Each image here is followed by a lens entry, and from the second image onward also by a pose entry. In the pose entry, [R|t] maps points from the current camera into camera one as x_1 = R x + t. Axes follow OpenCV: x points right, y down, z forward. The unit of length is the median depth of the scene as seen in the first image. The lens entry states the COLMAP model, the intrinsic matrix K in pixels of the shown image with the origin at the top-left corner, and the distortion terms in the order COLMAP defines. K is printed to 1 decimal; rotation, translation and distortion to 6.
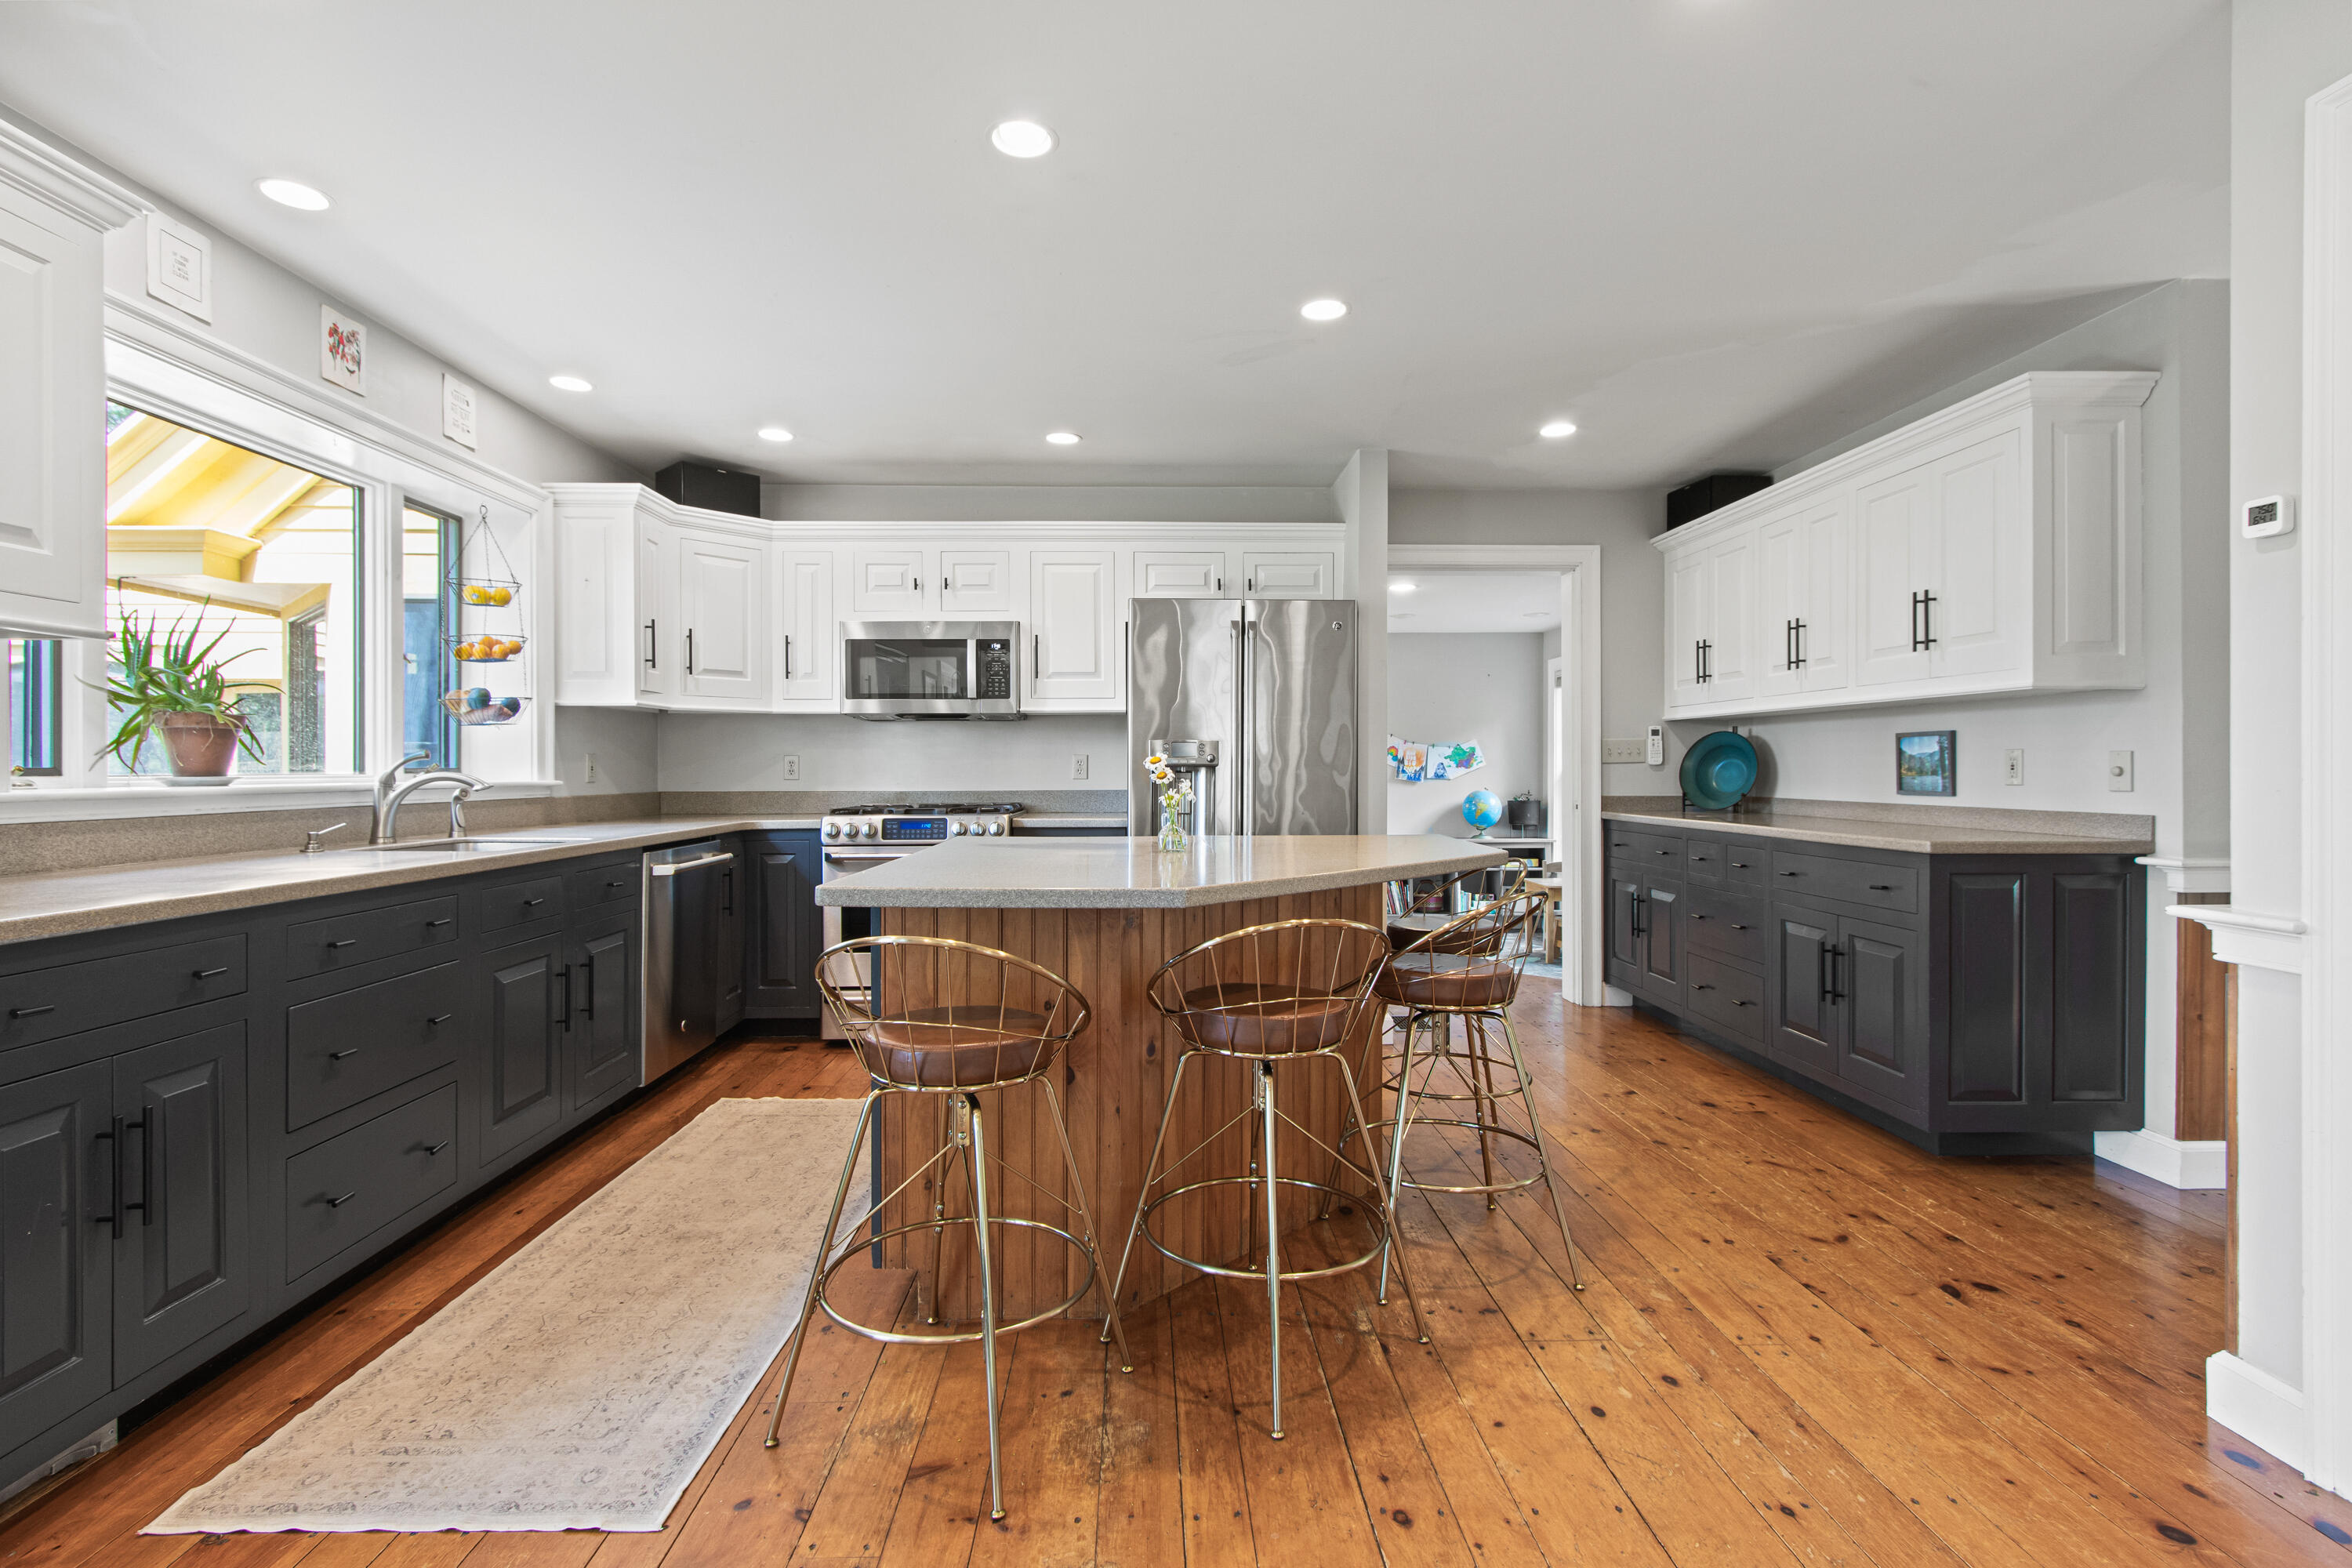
lens RADIAL K [[1099.5, 0, 1177.5], [0, 1099.5, 770.9], [0, 0, 1]] dist [0.004797, -0.001980]
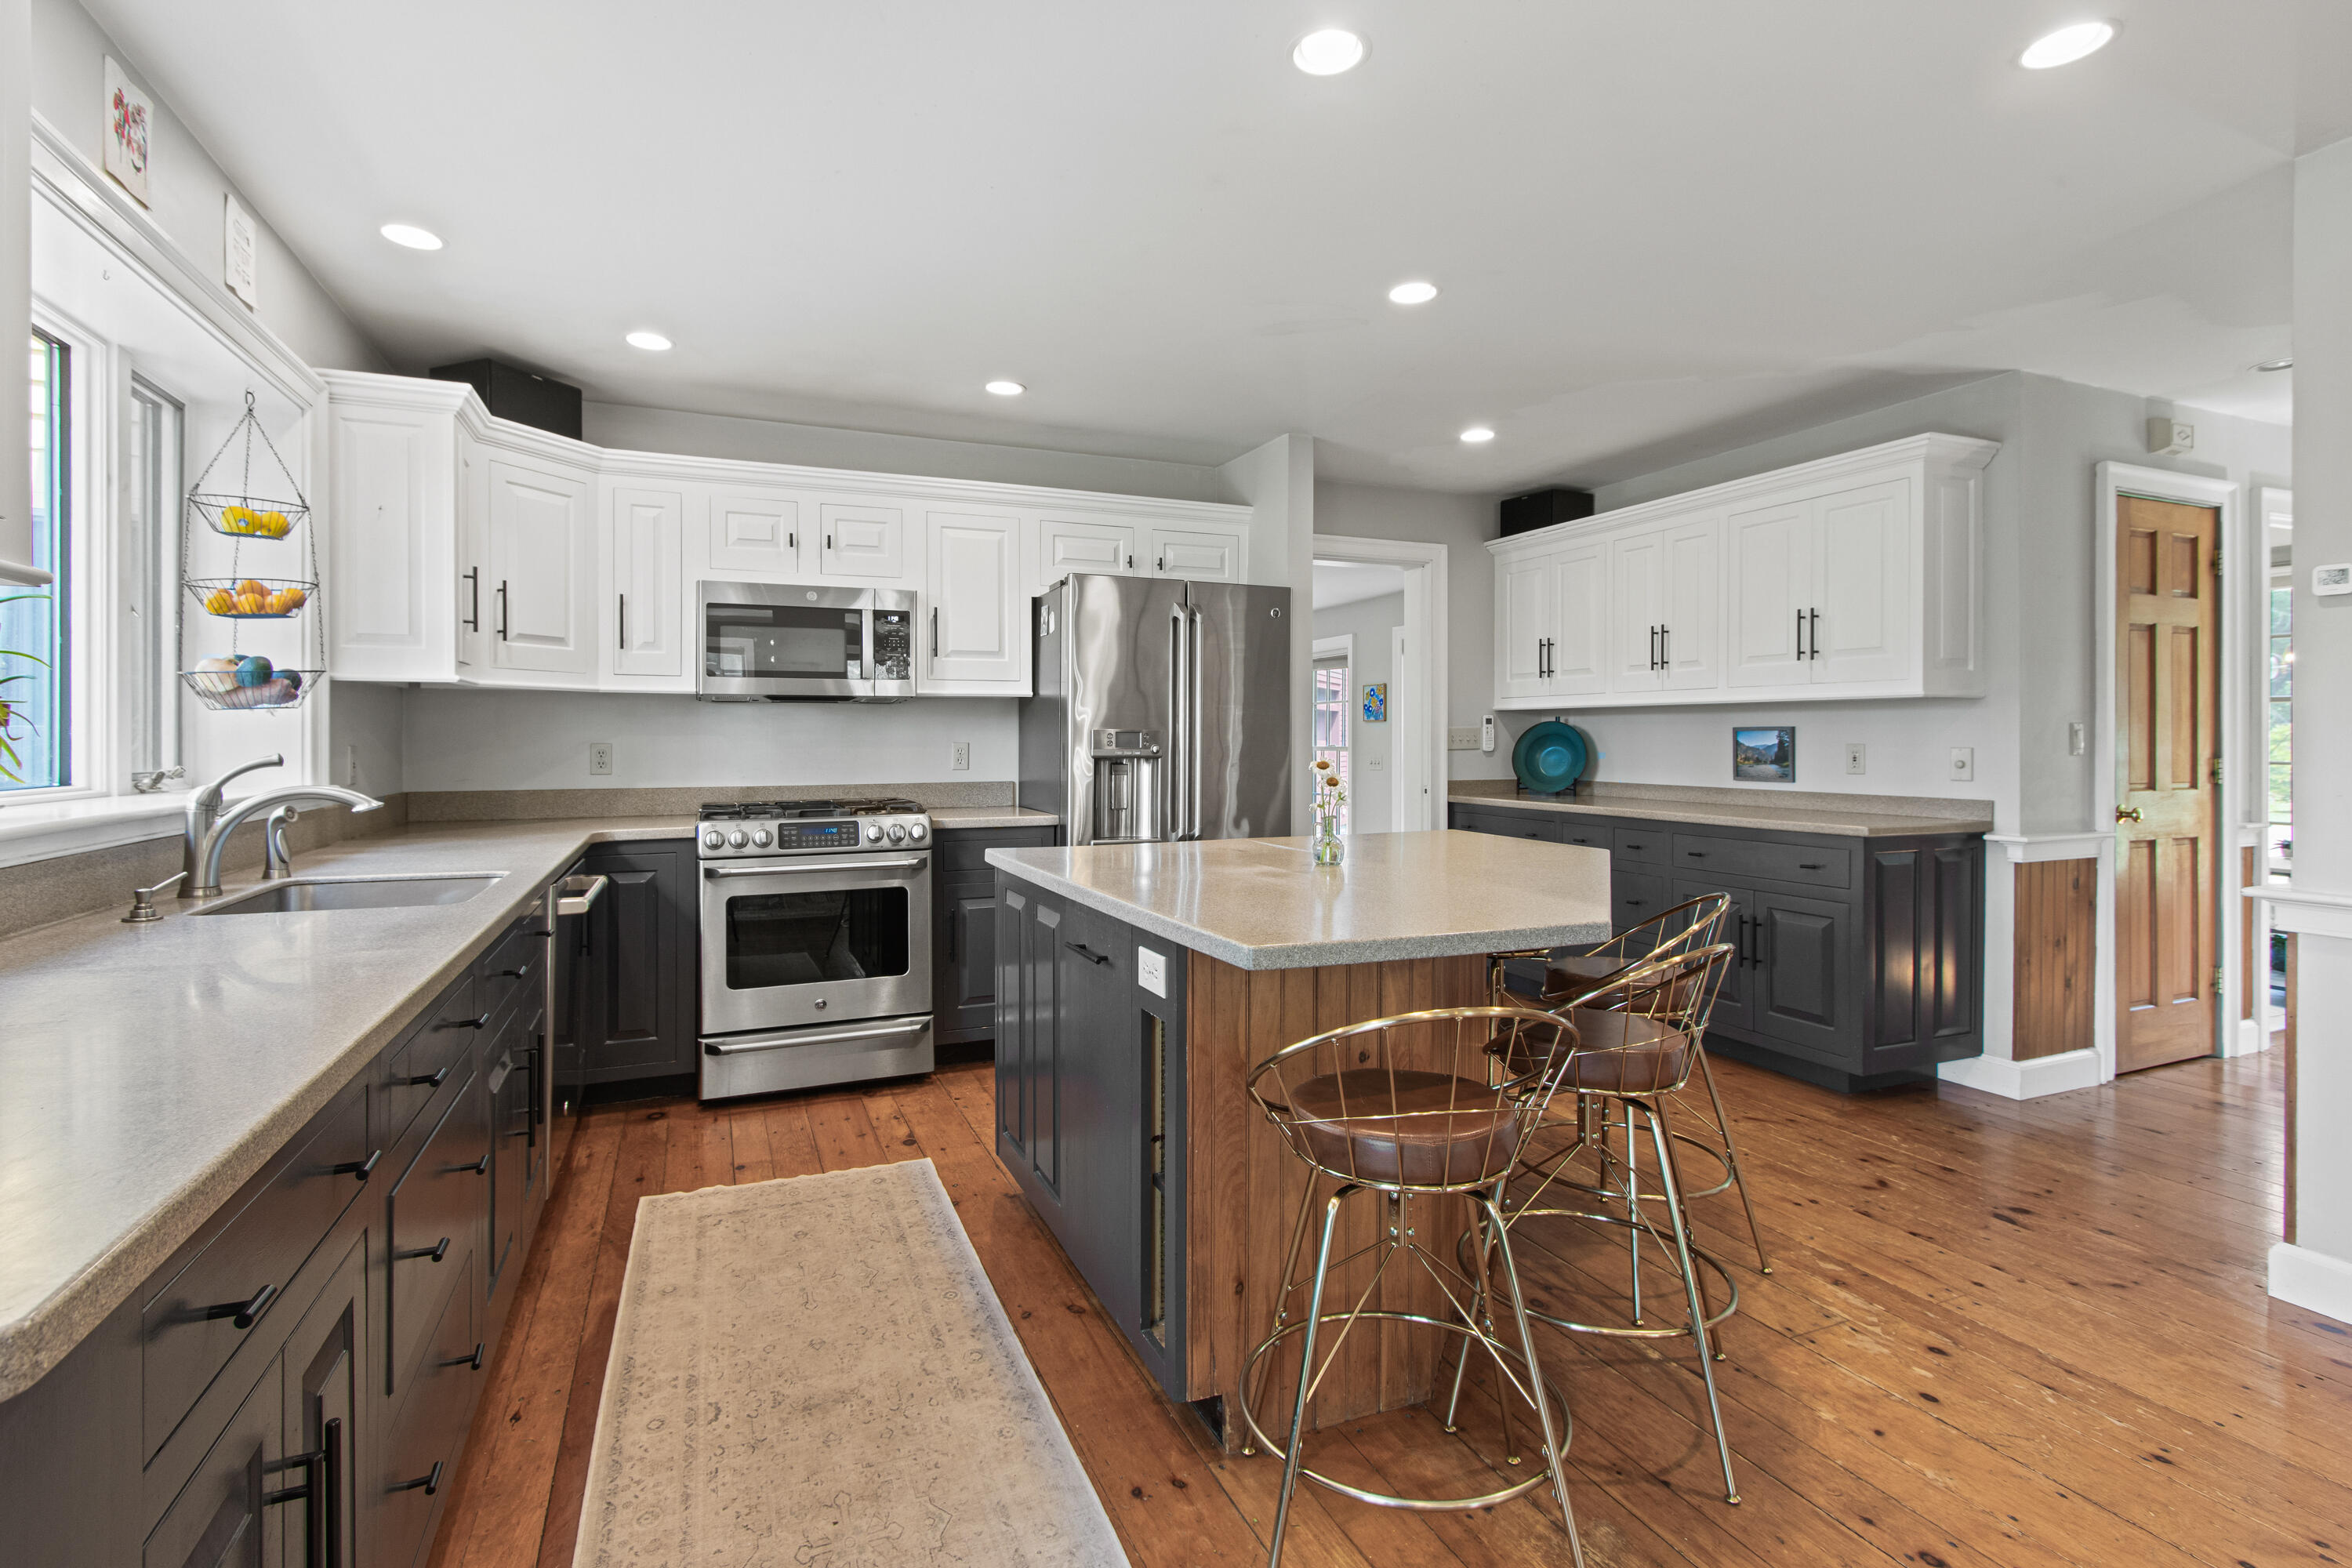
lens RADIAL K [[1099.5, 0, 1180.1], [0, 1099.5, 741.6], [0, 0, 1]] dist [0.004797, -0.001980]
pose [[0.932271, -0.000161, 0.361761, -0.323783], [-0.000014, 1.000000, 0.000481, -0.020723], [-0.361761, -0.000453, 0.932271, 0.137764]]
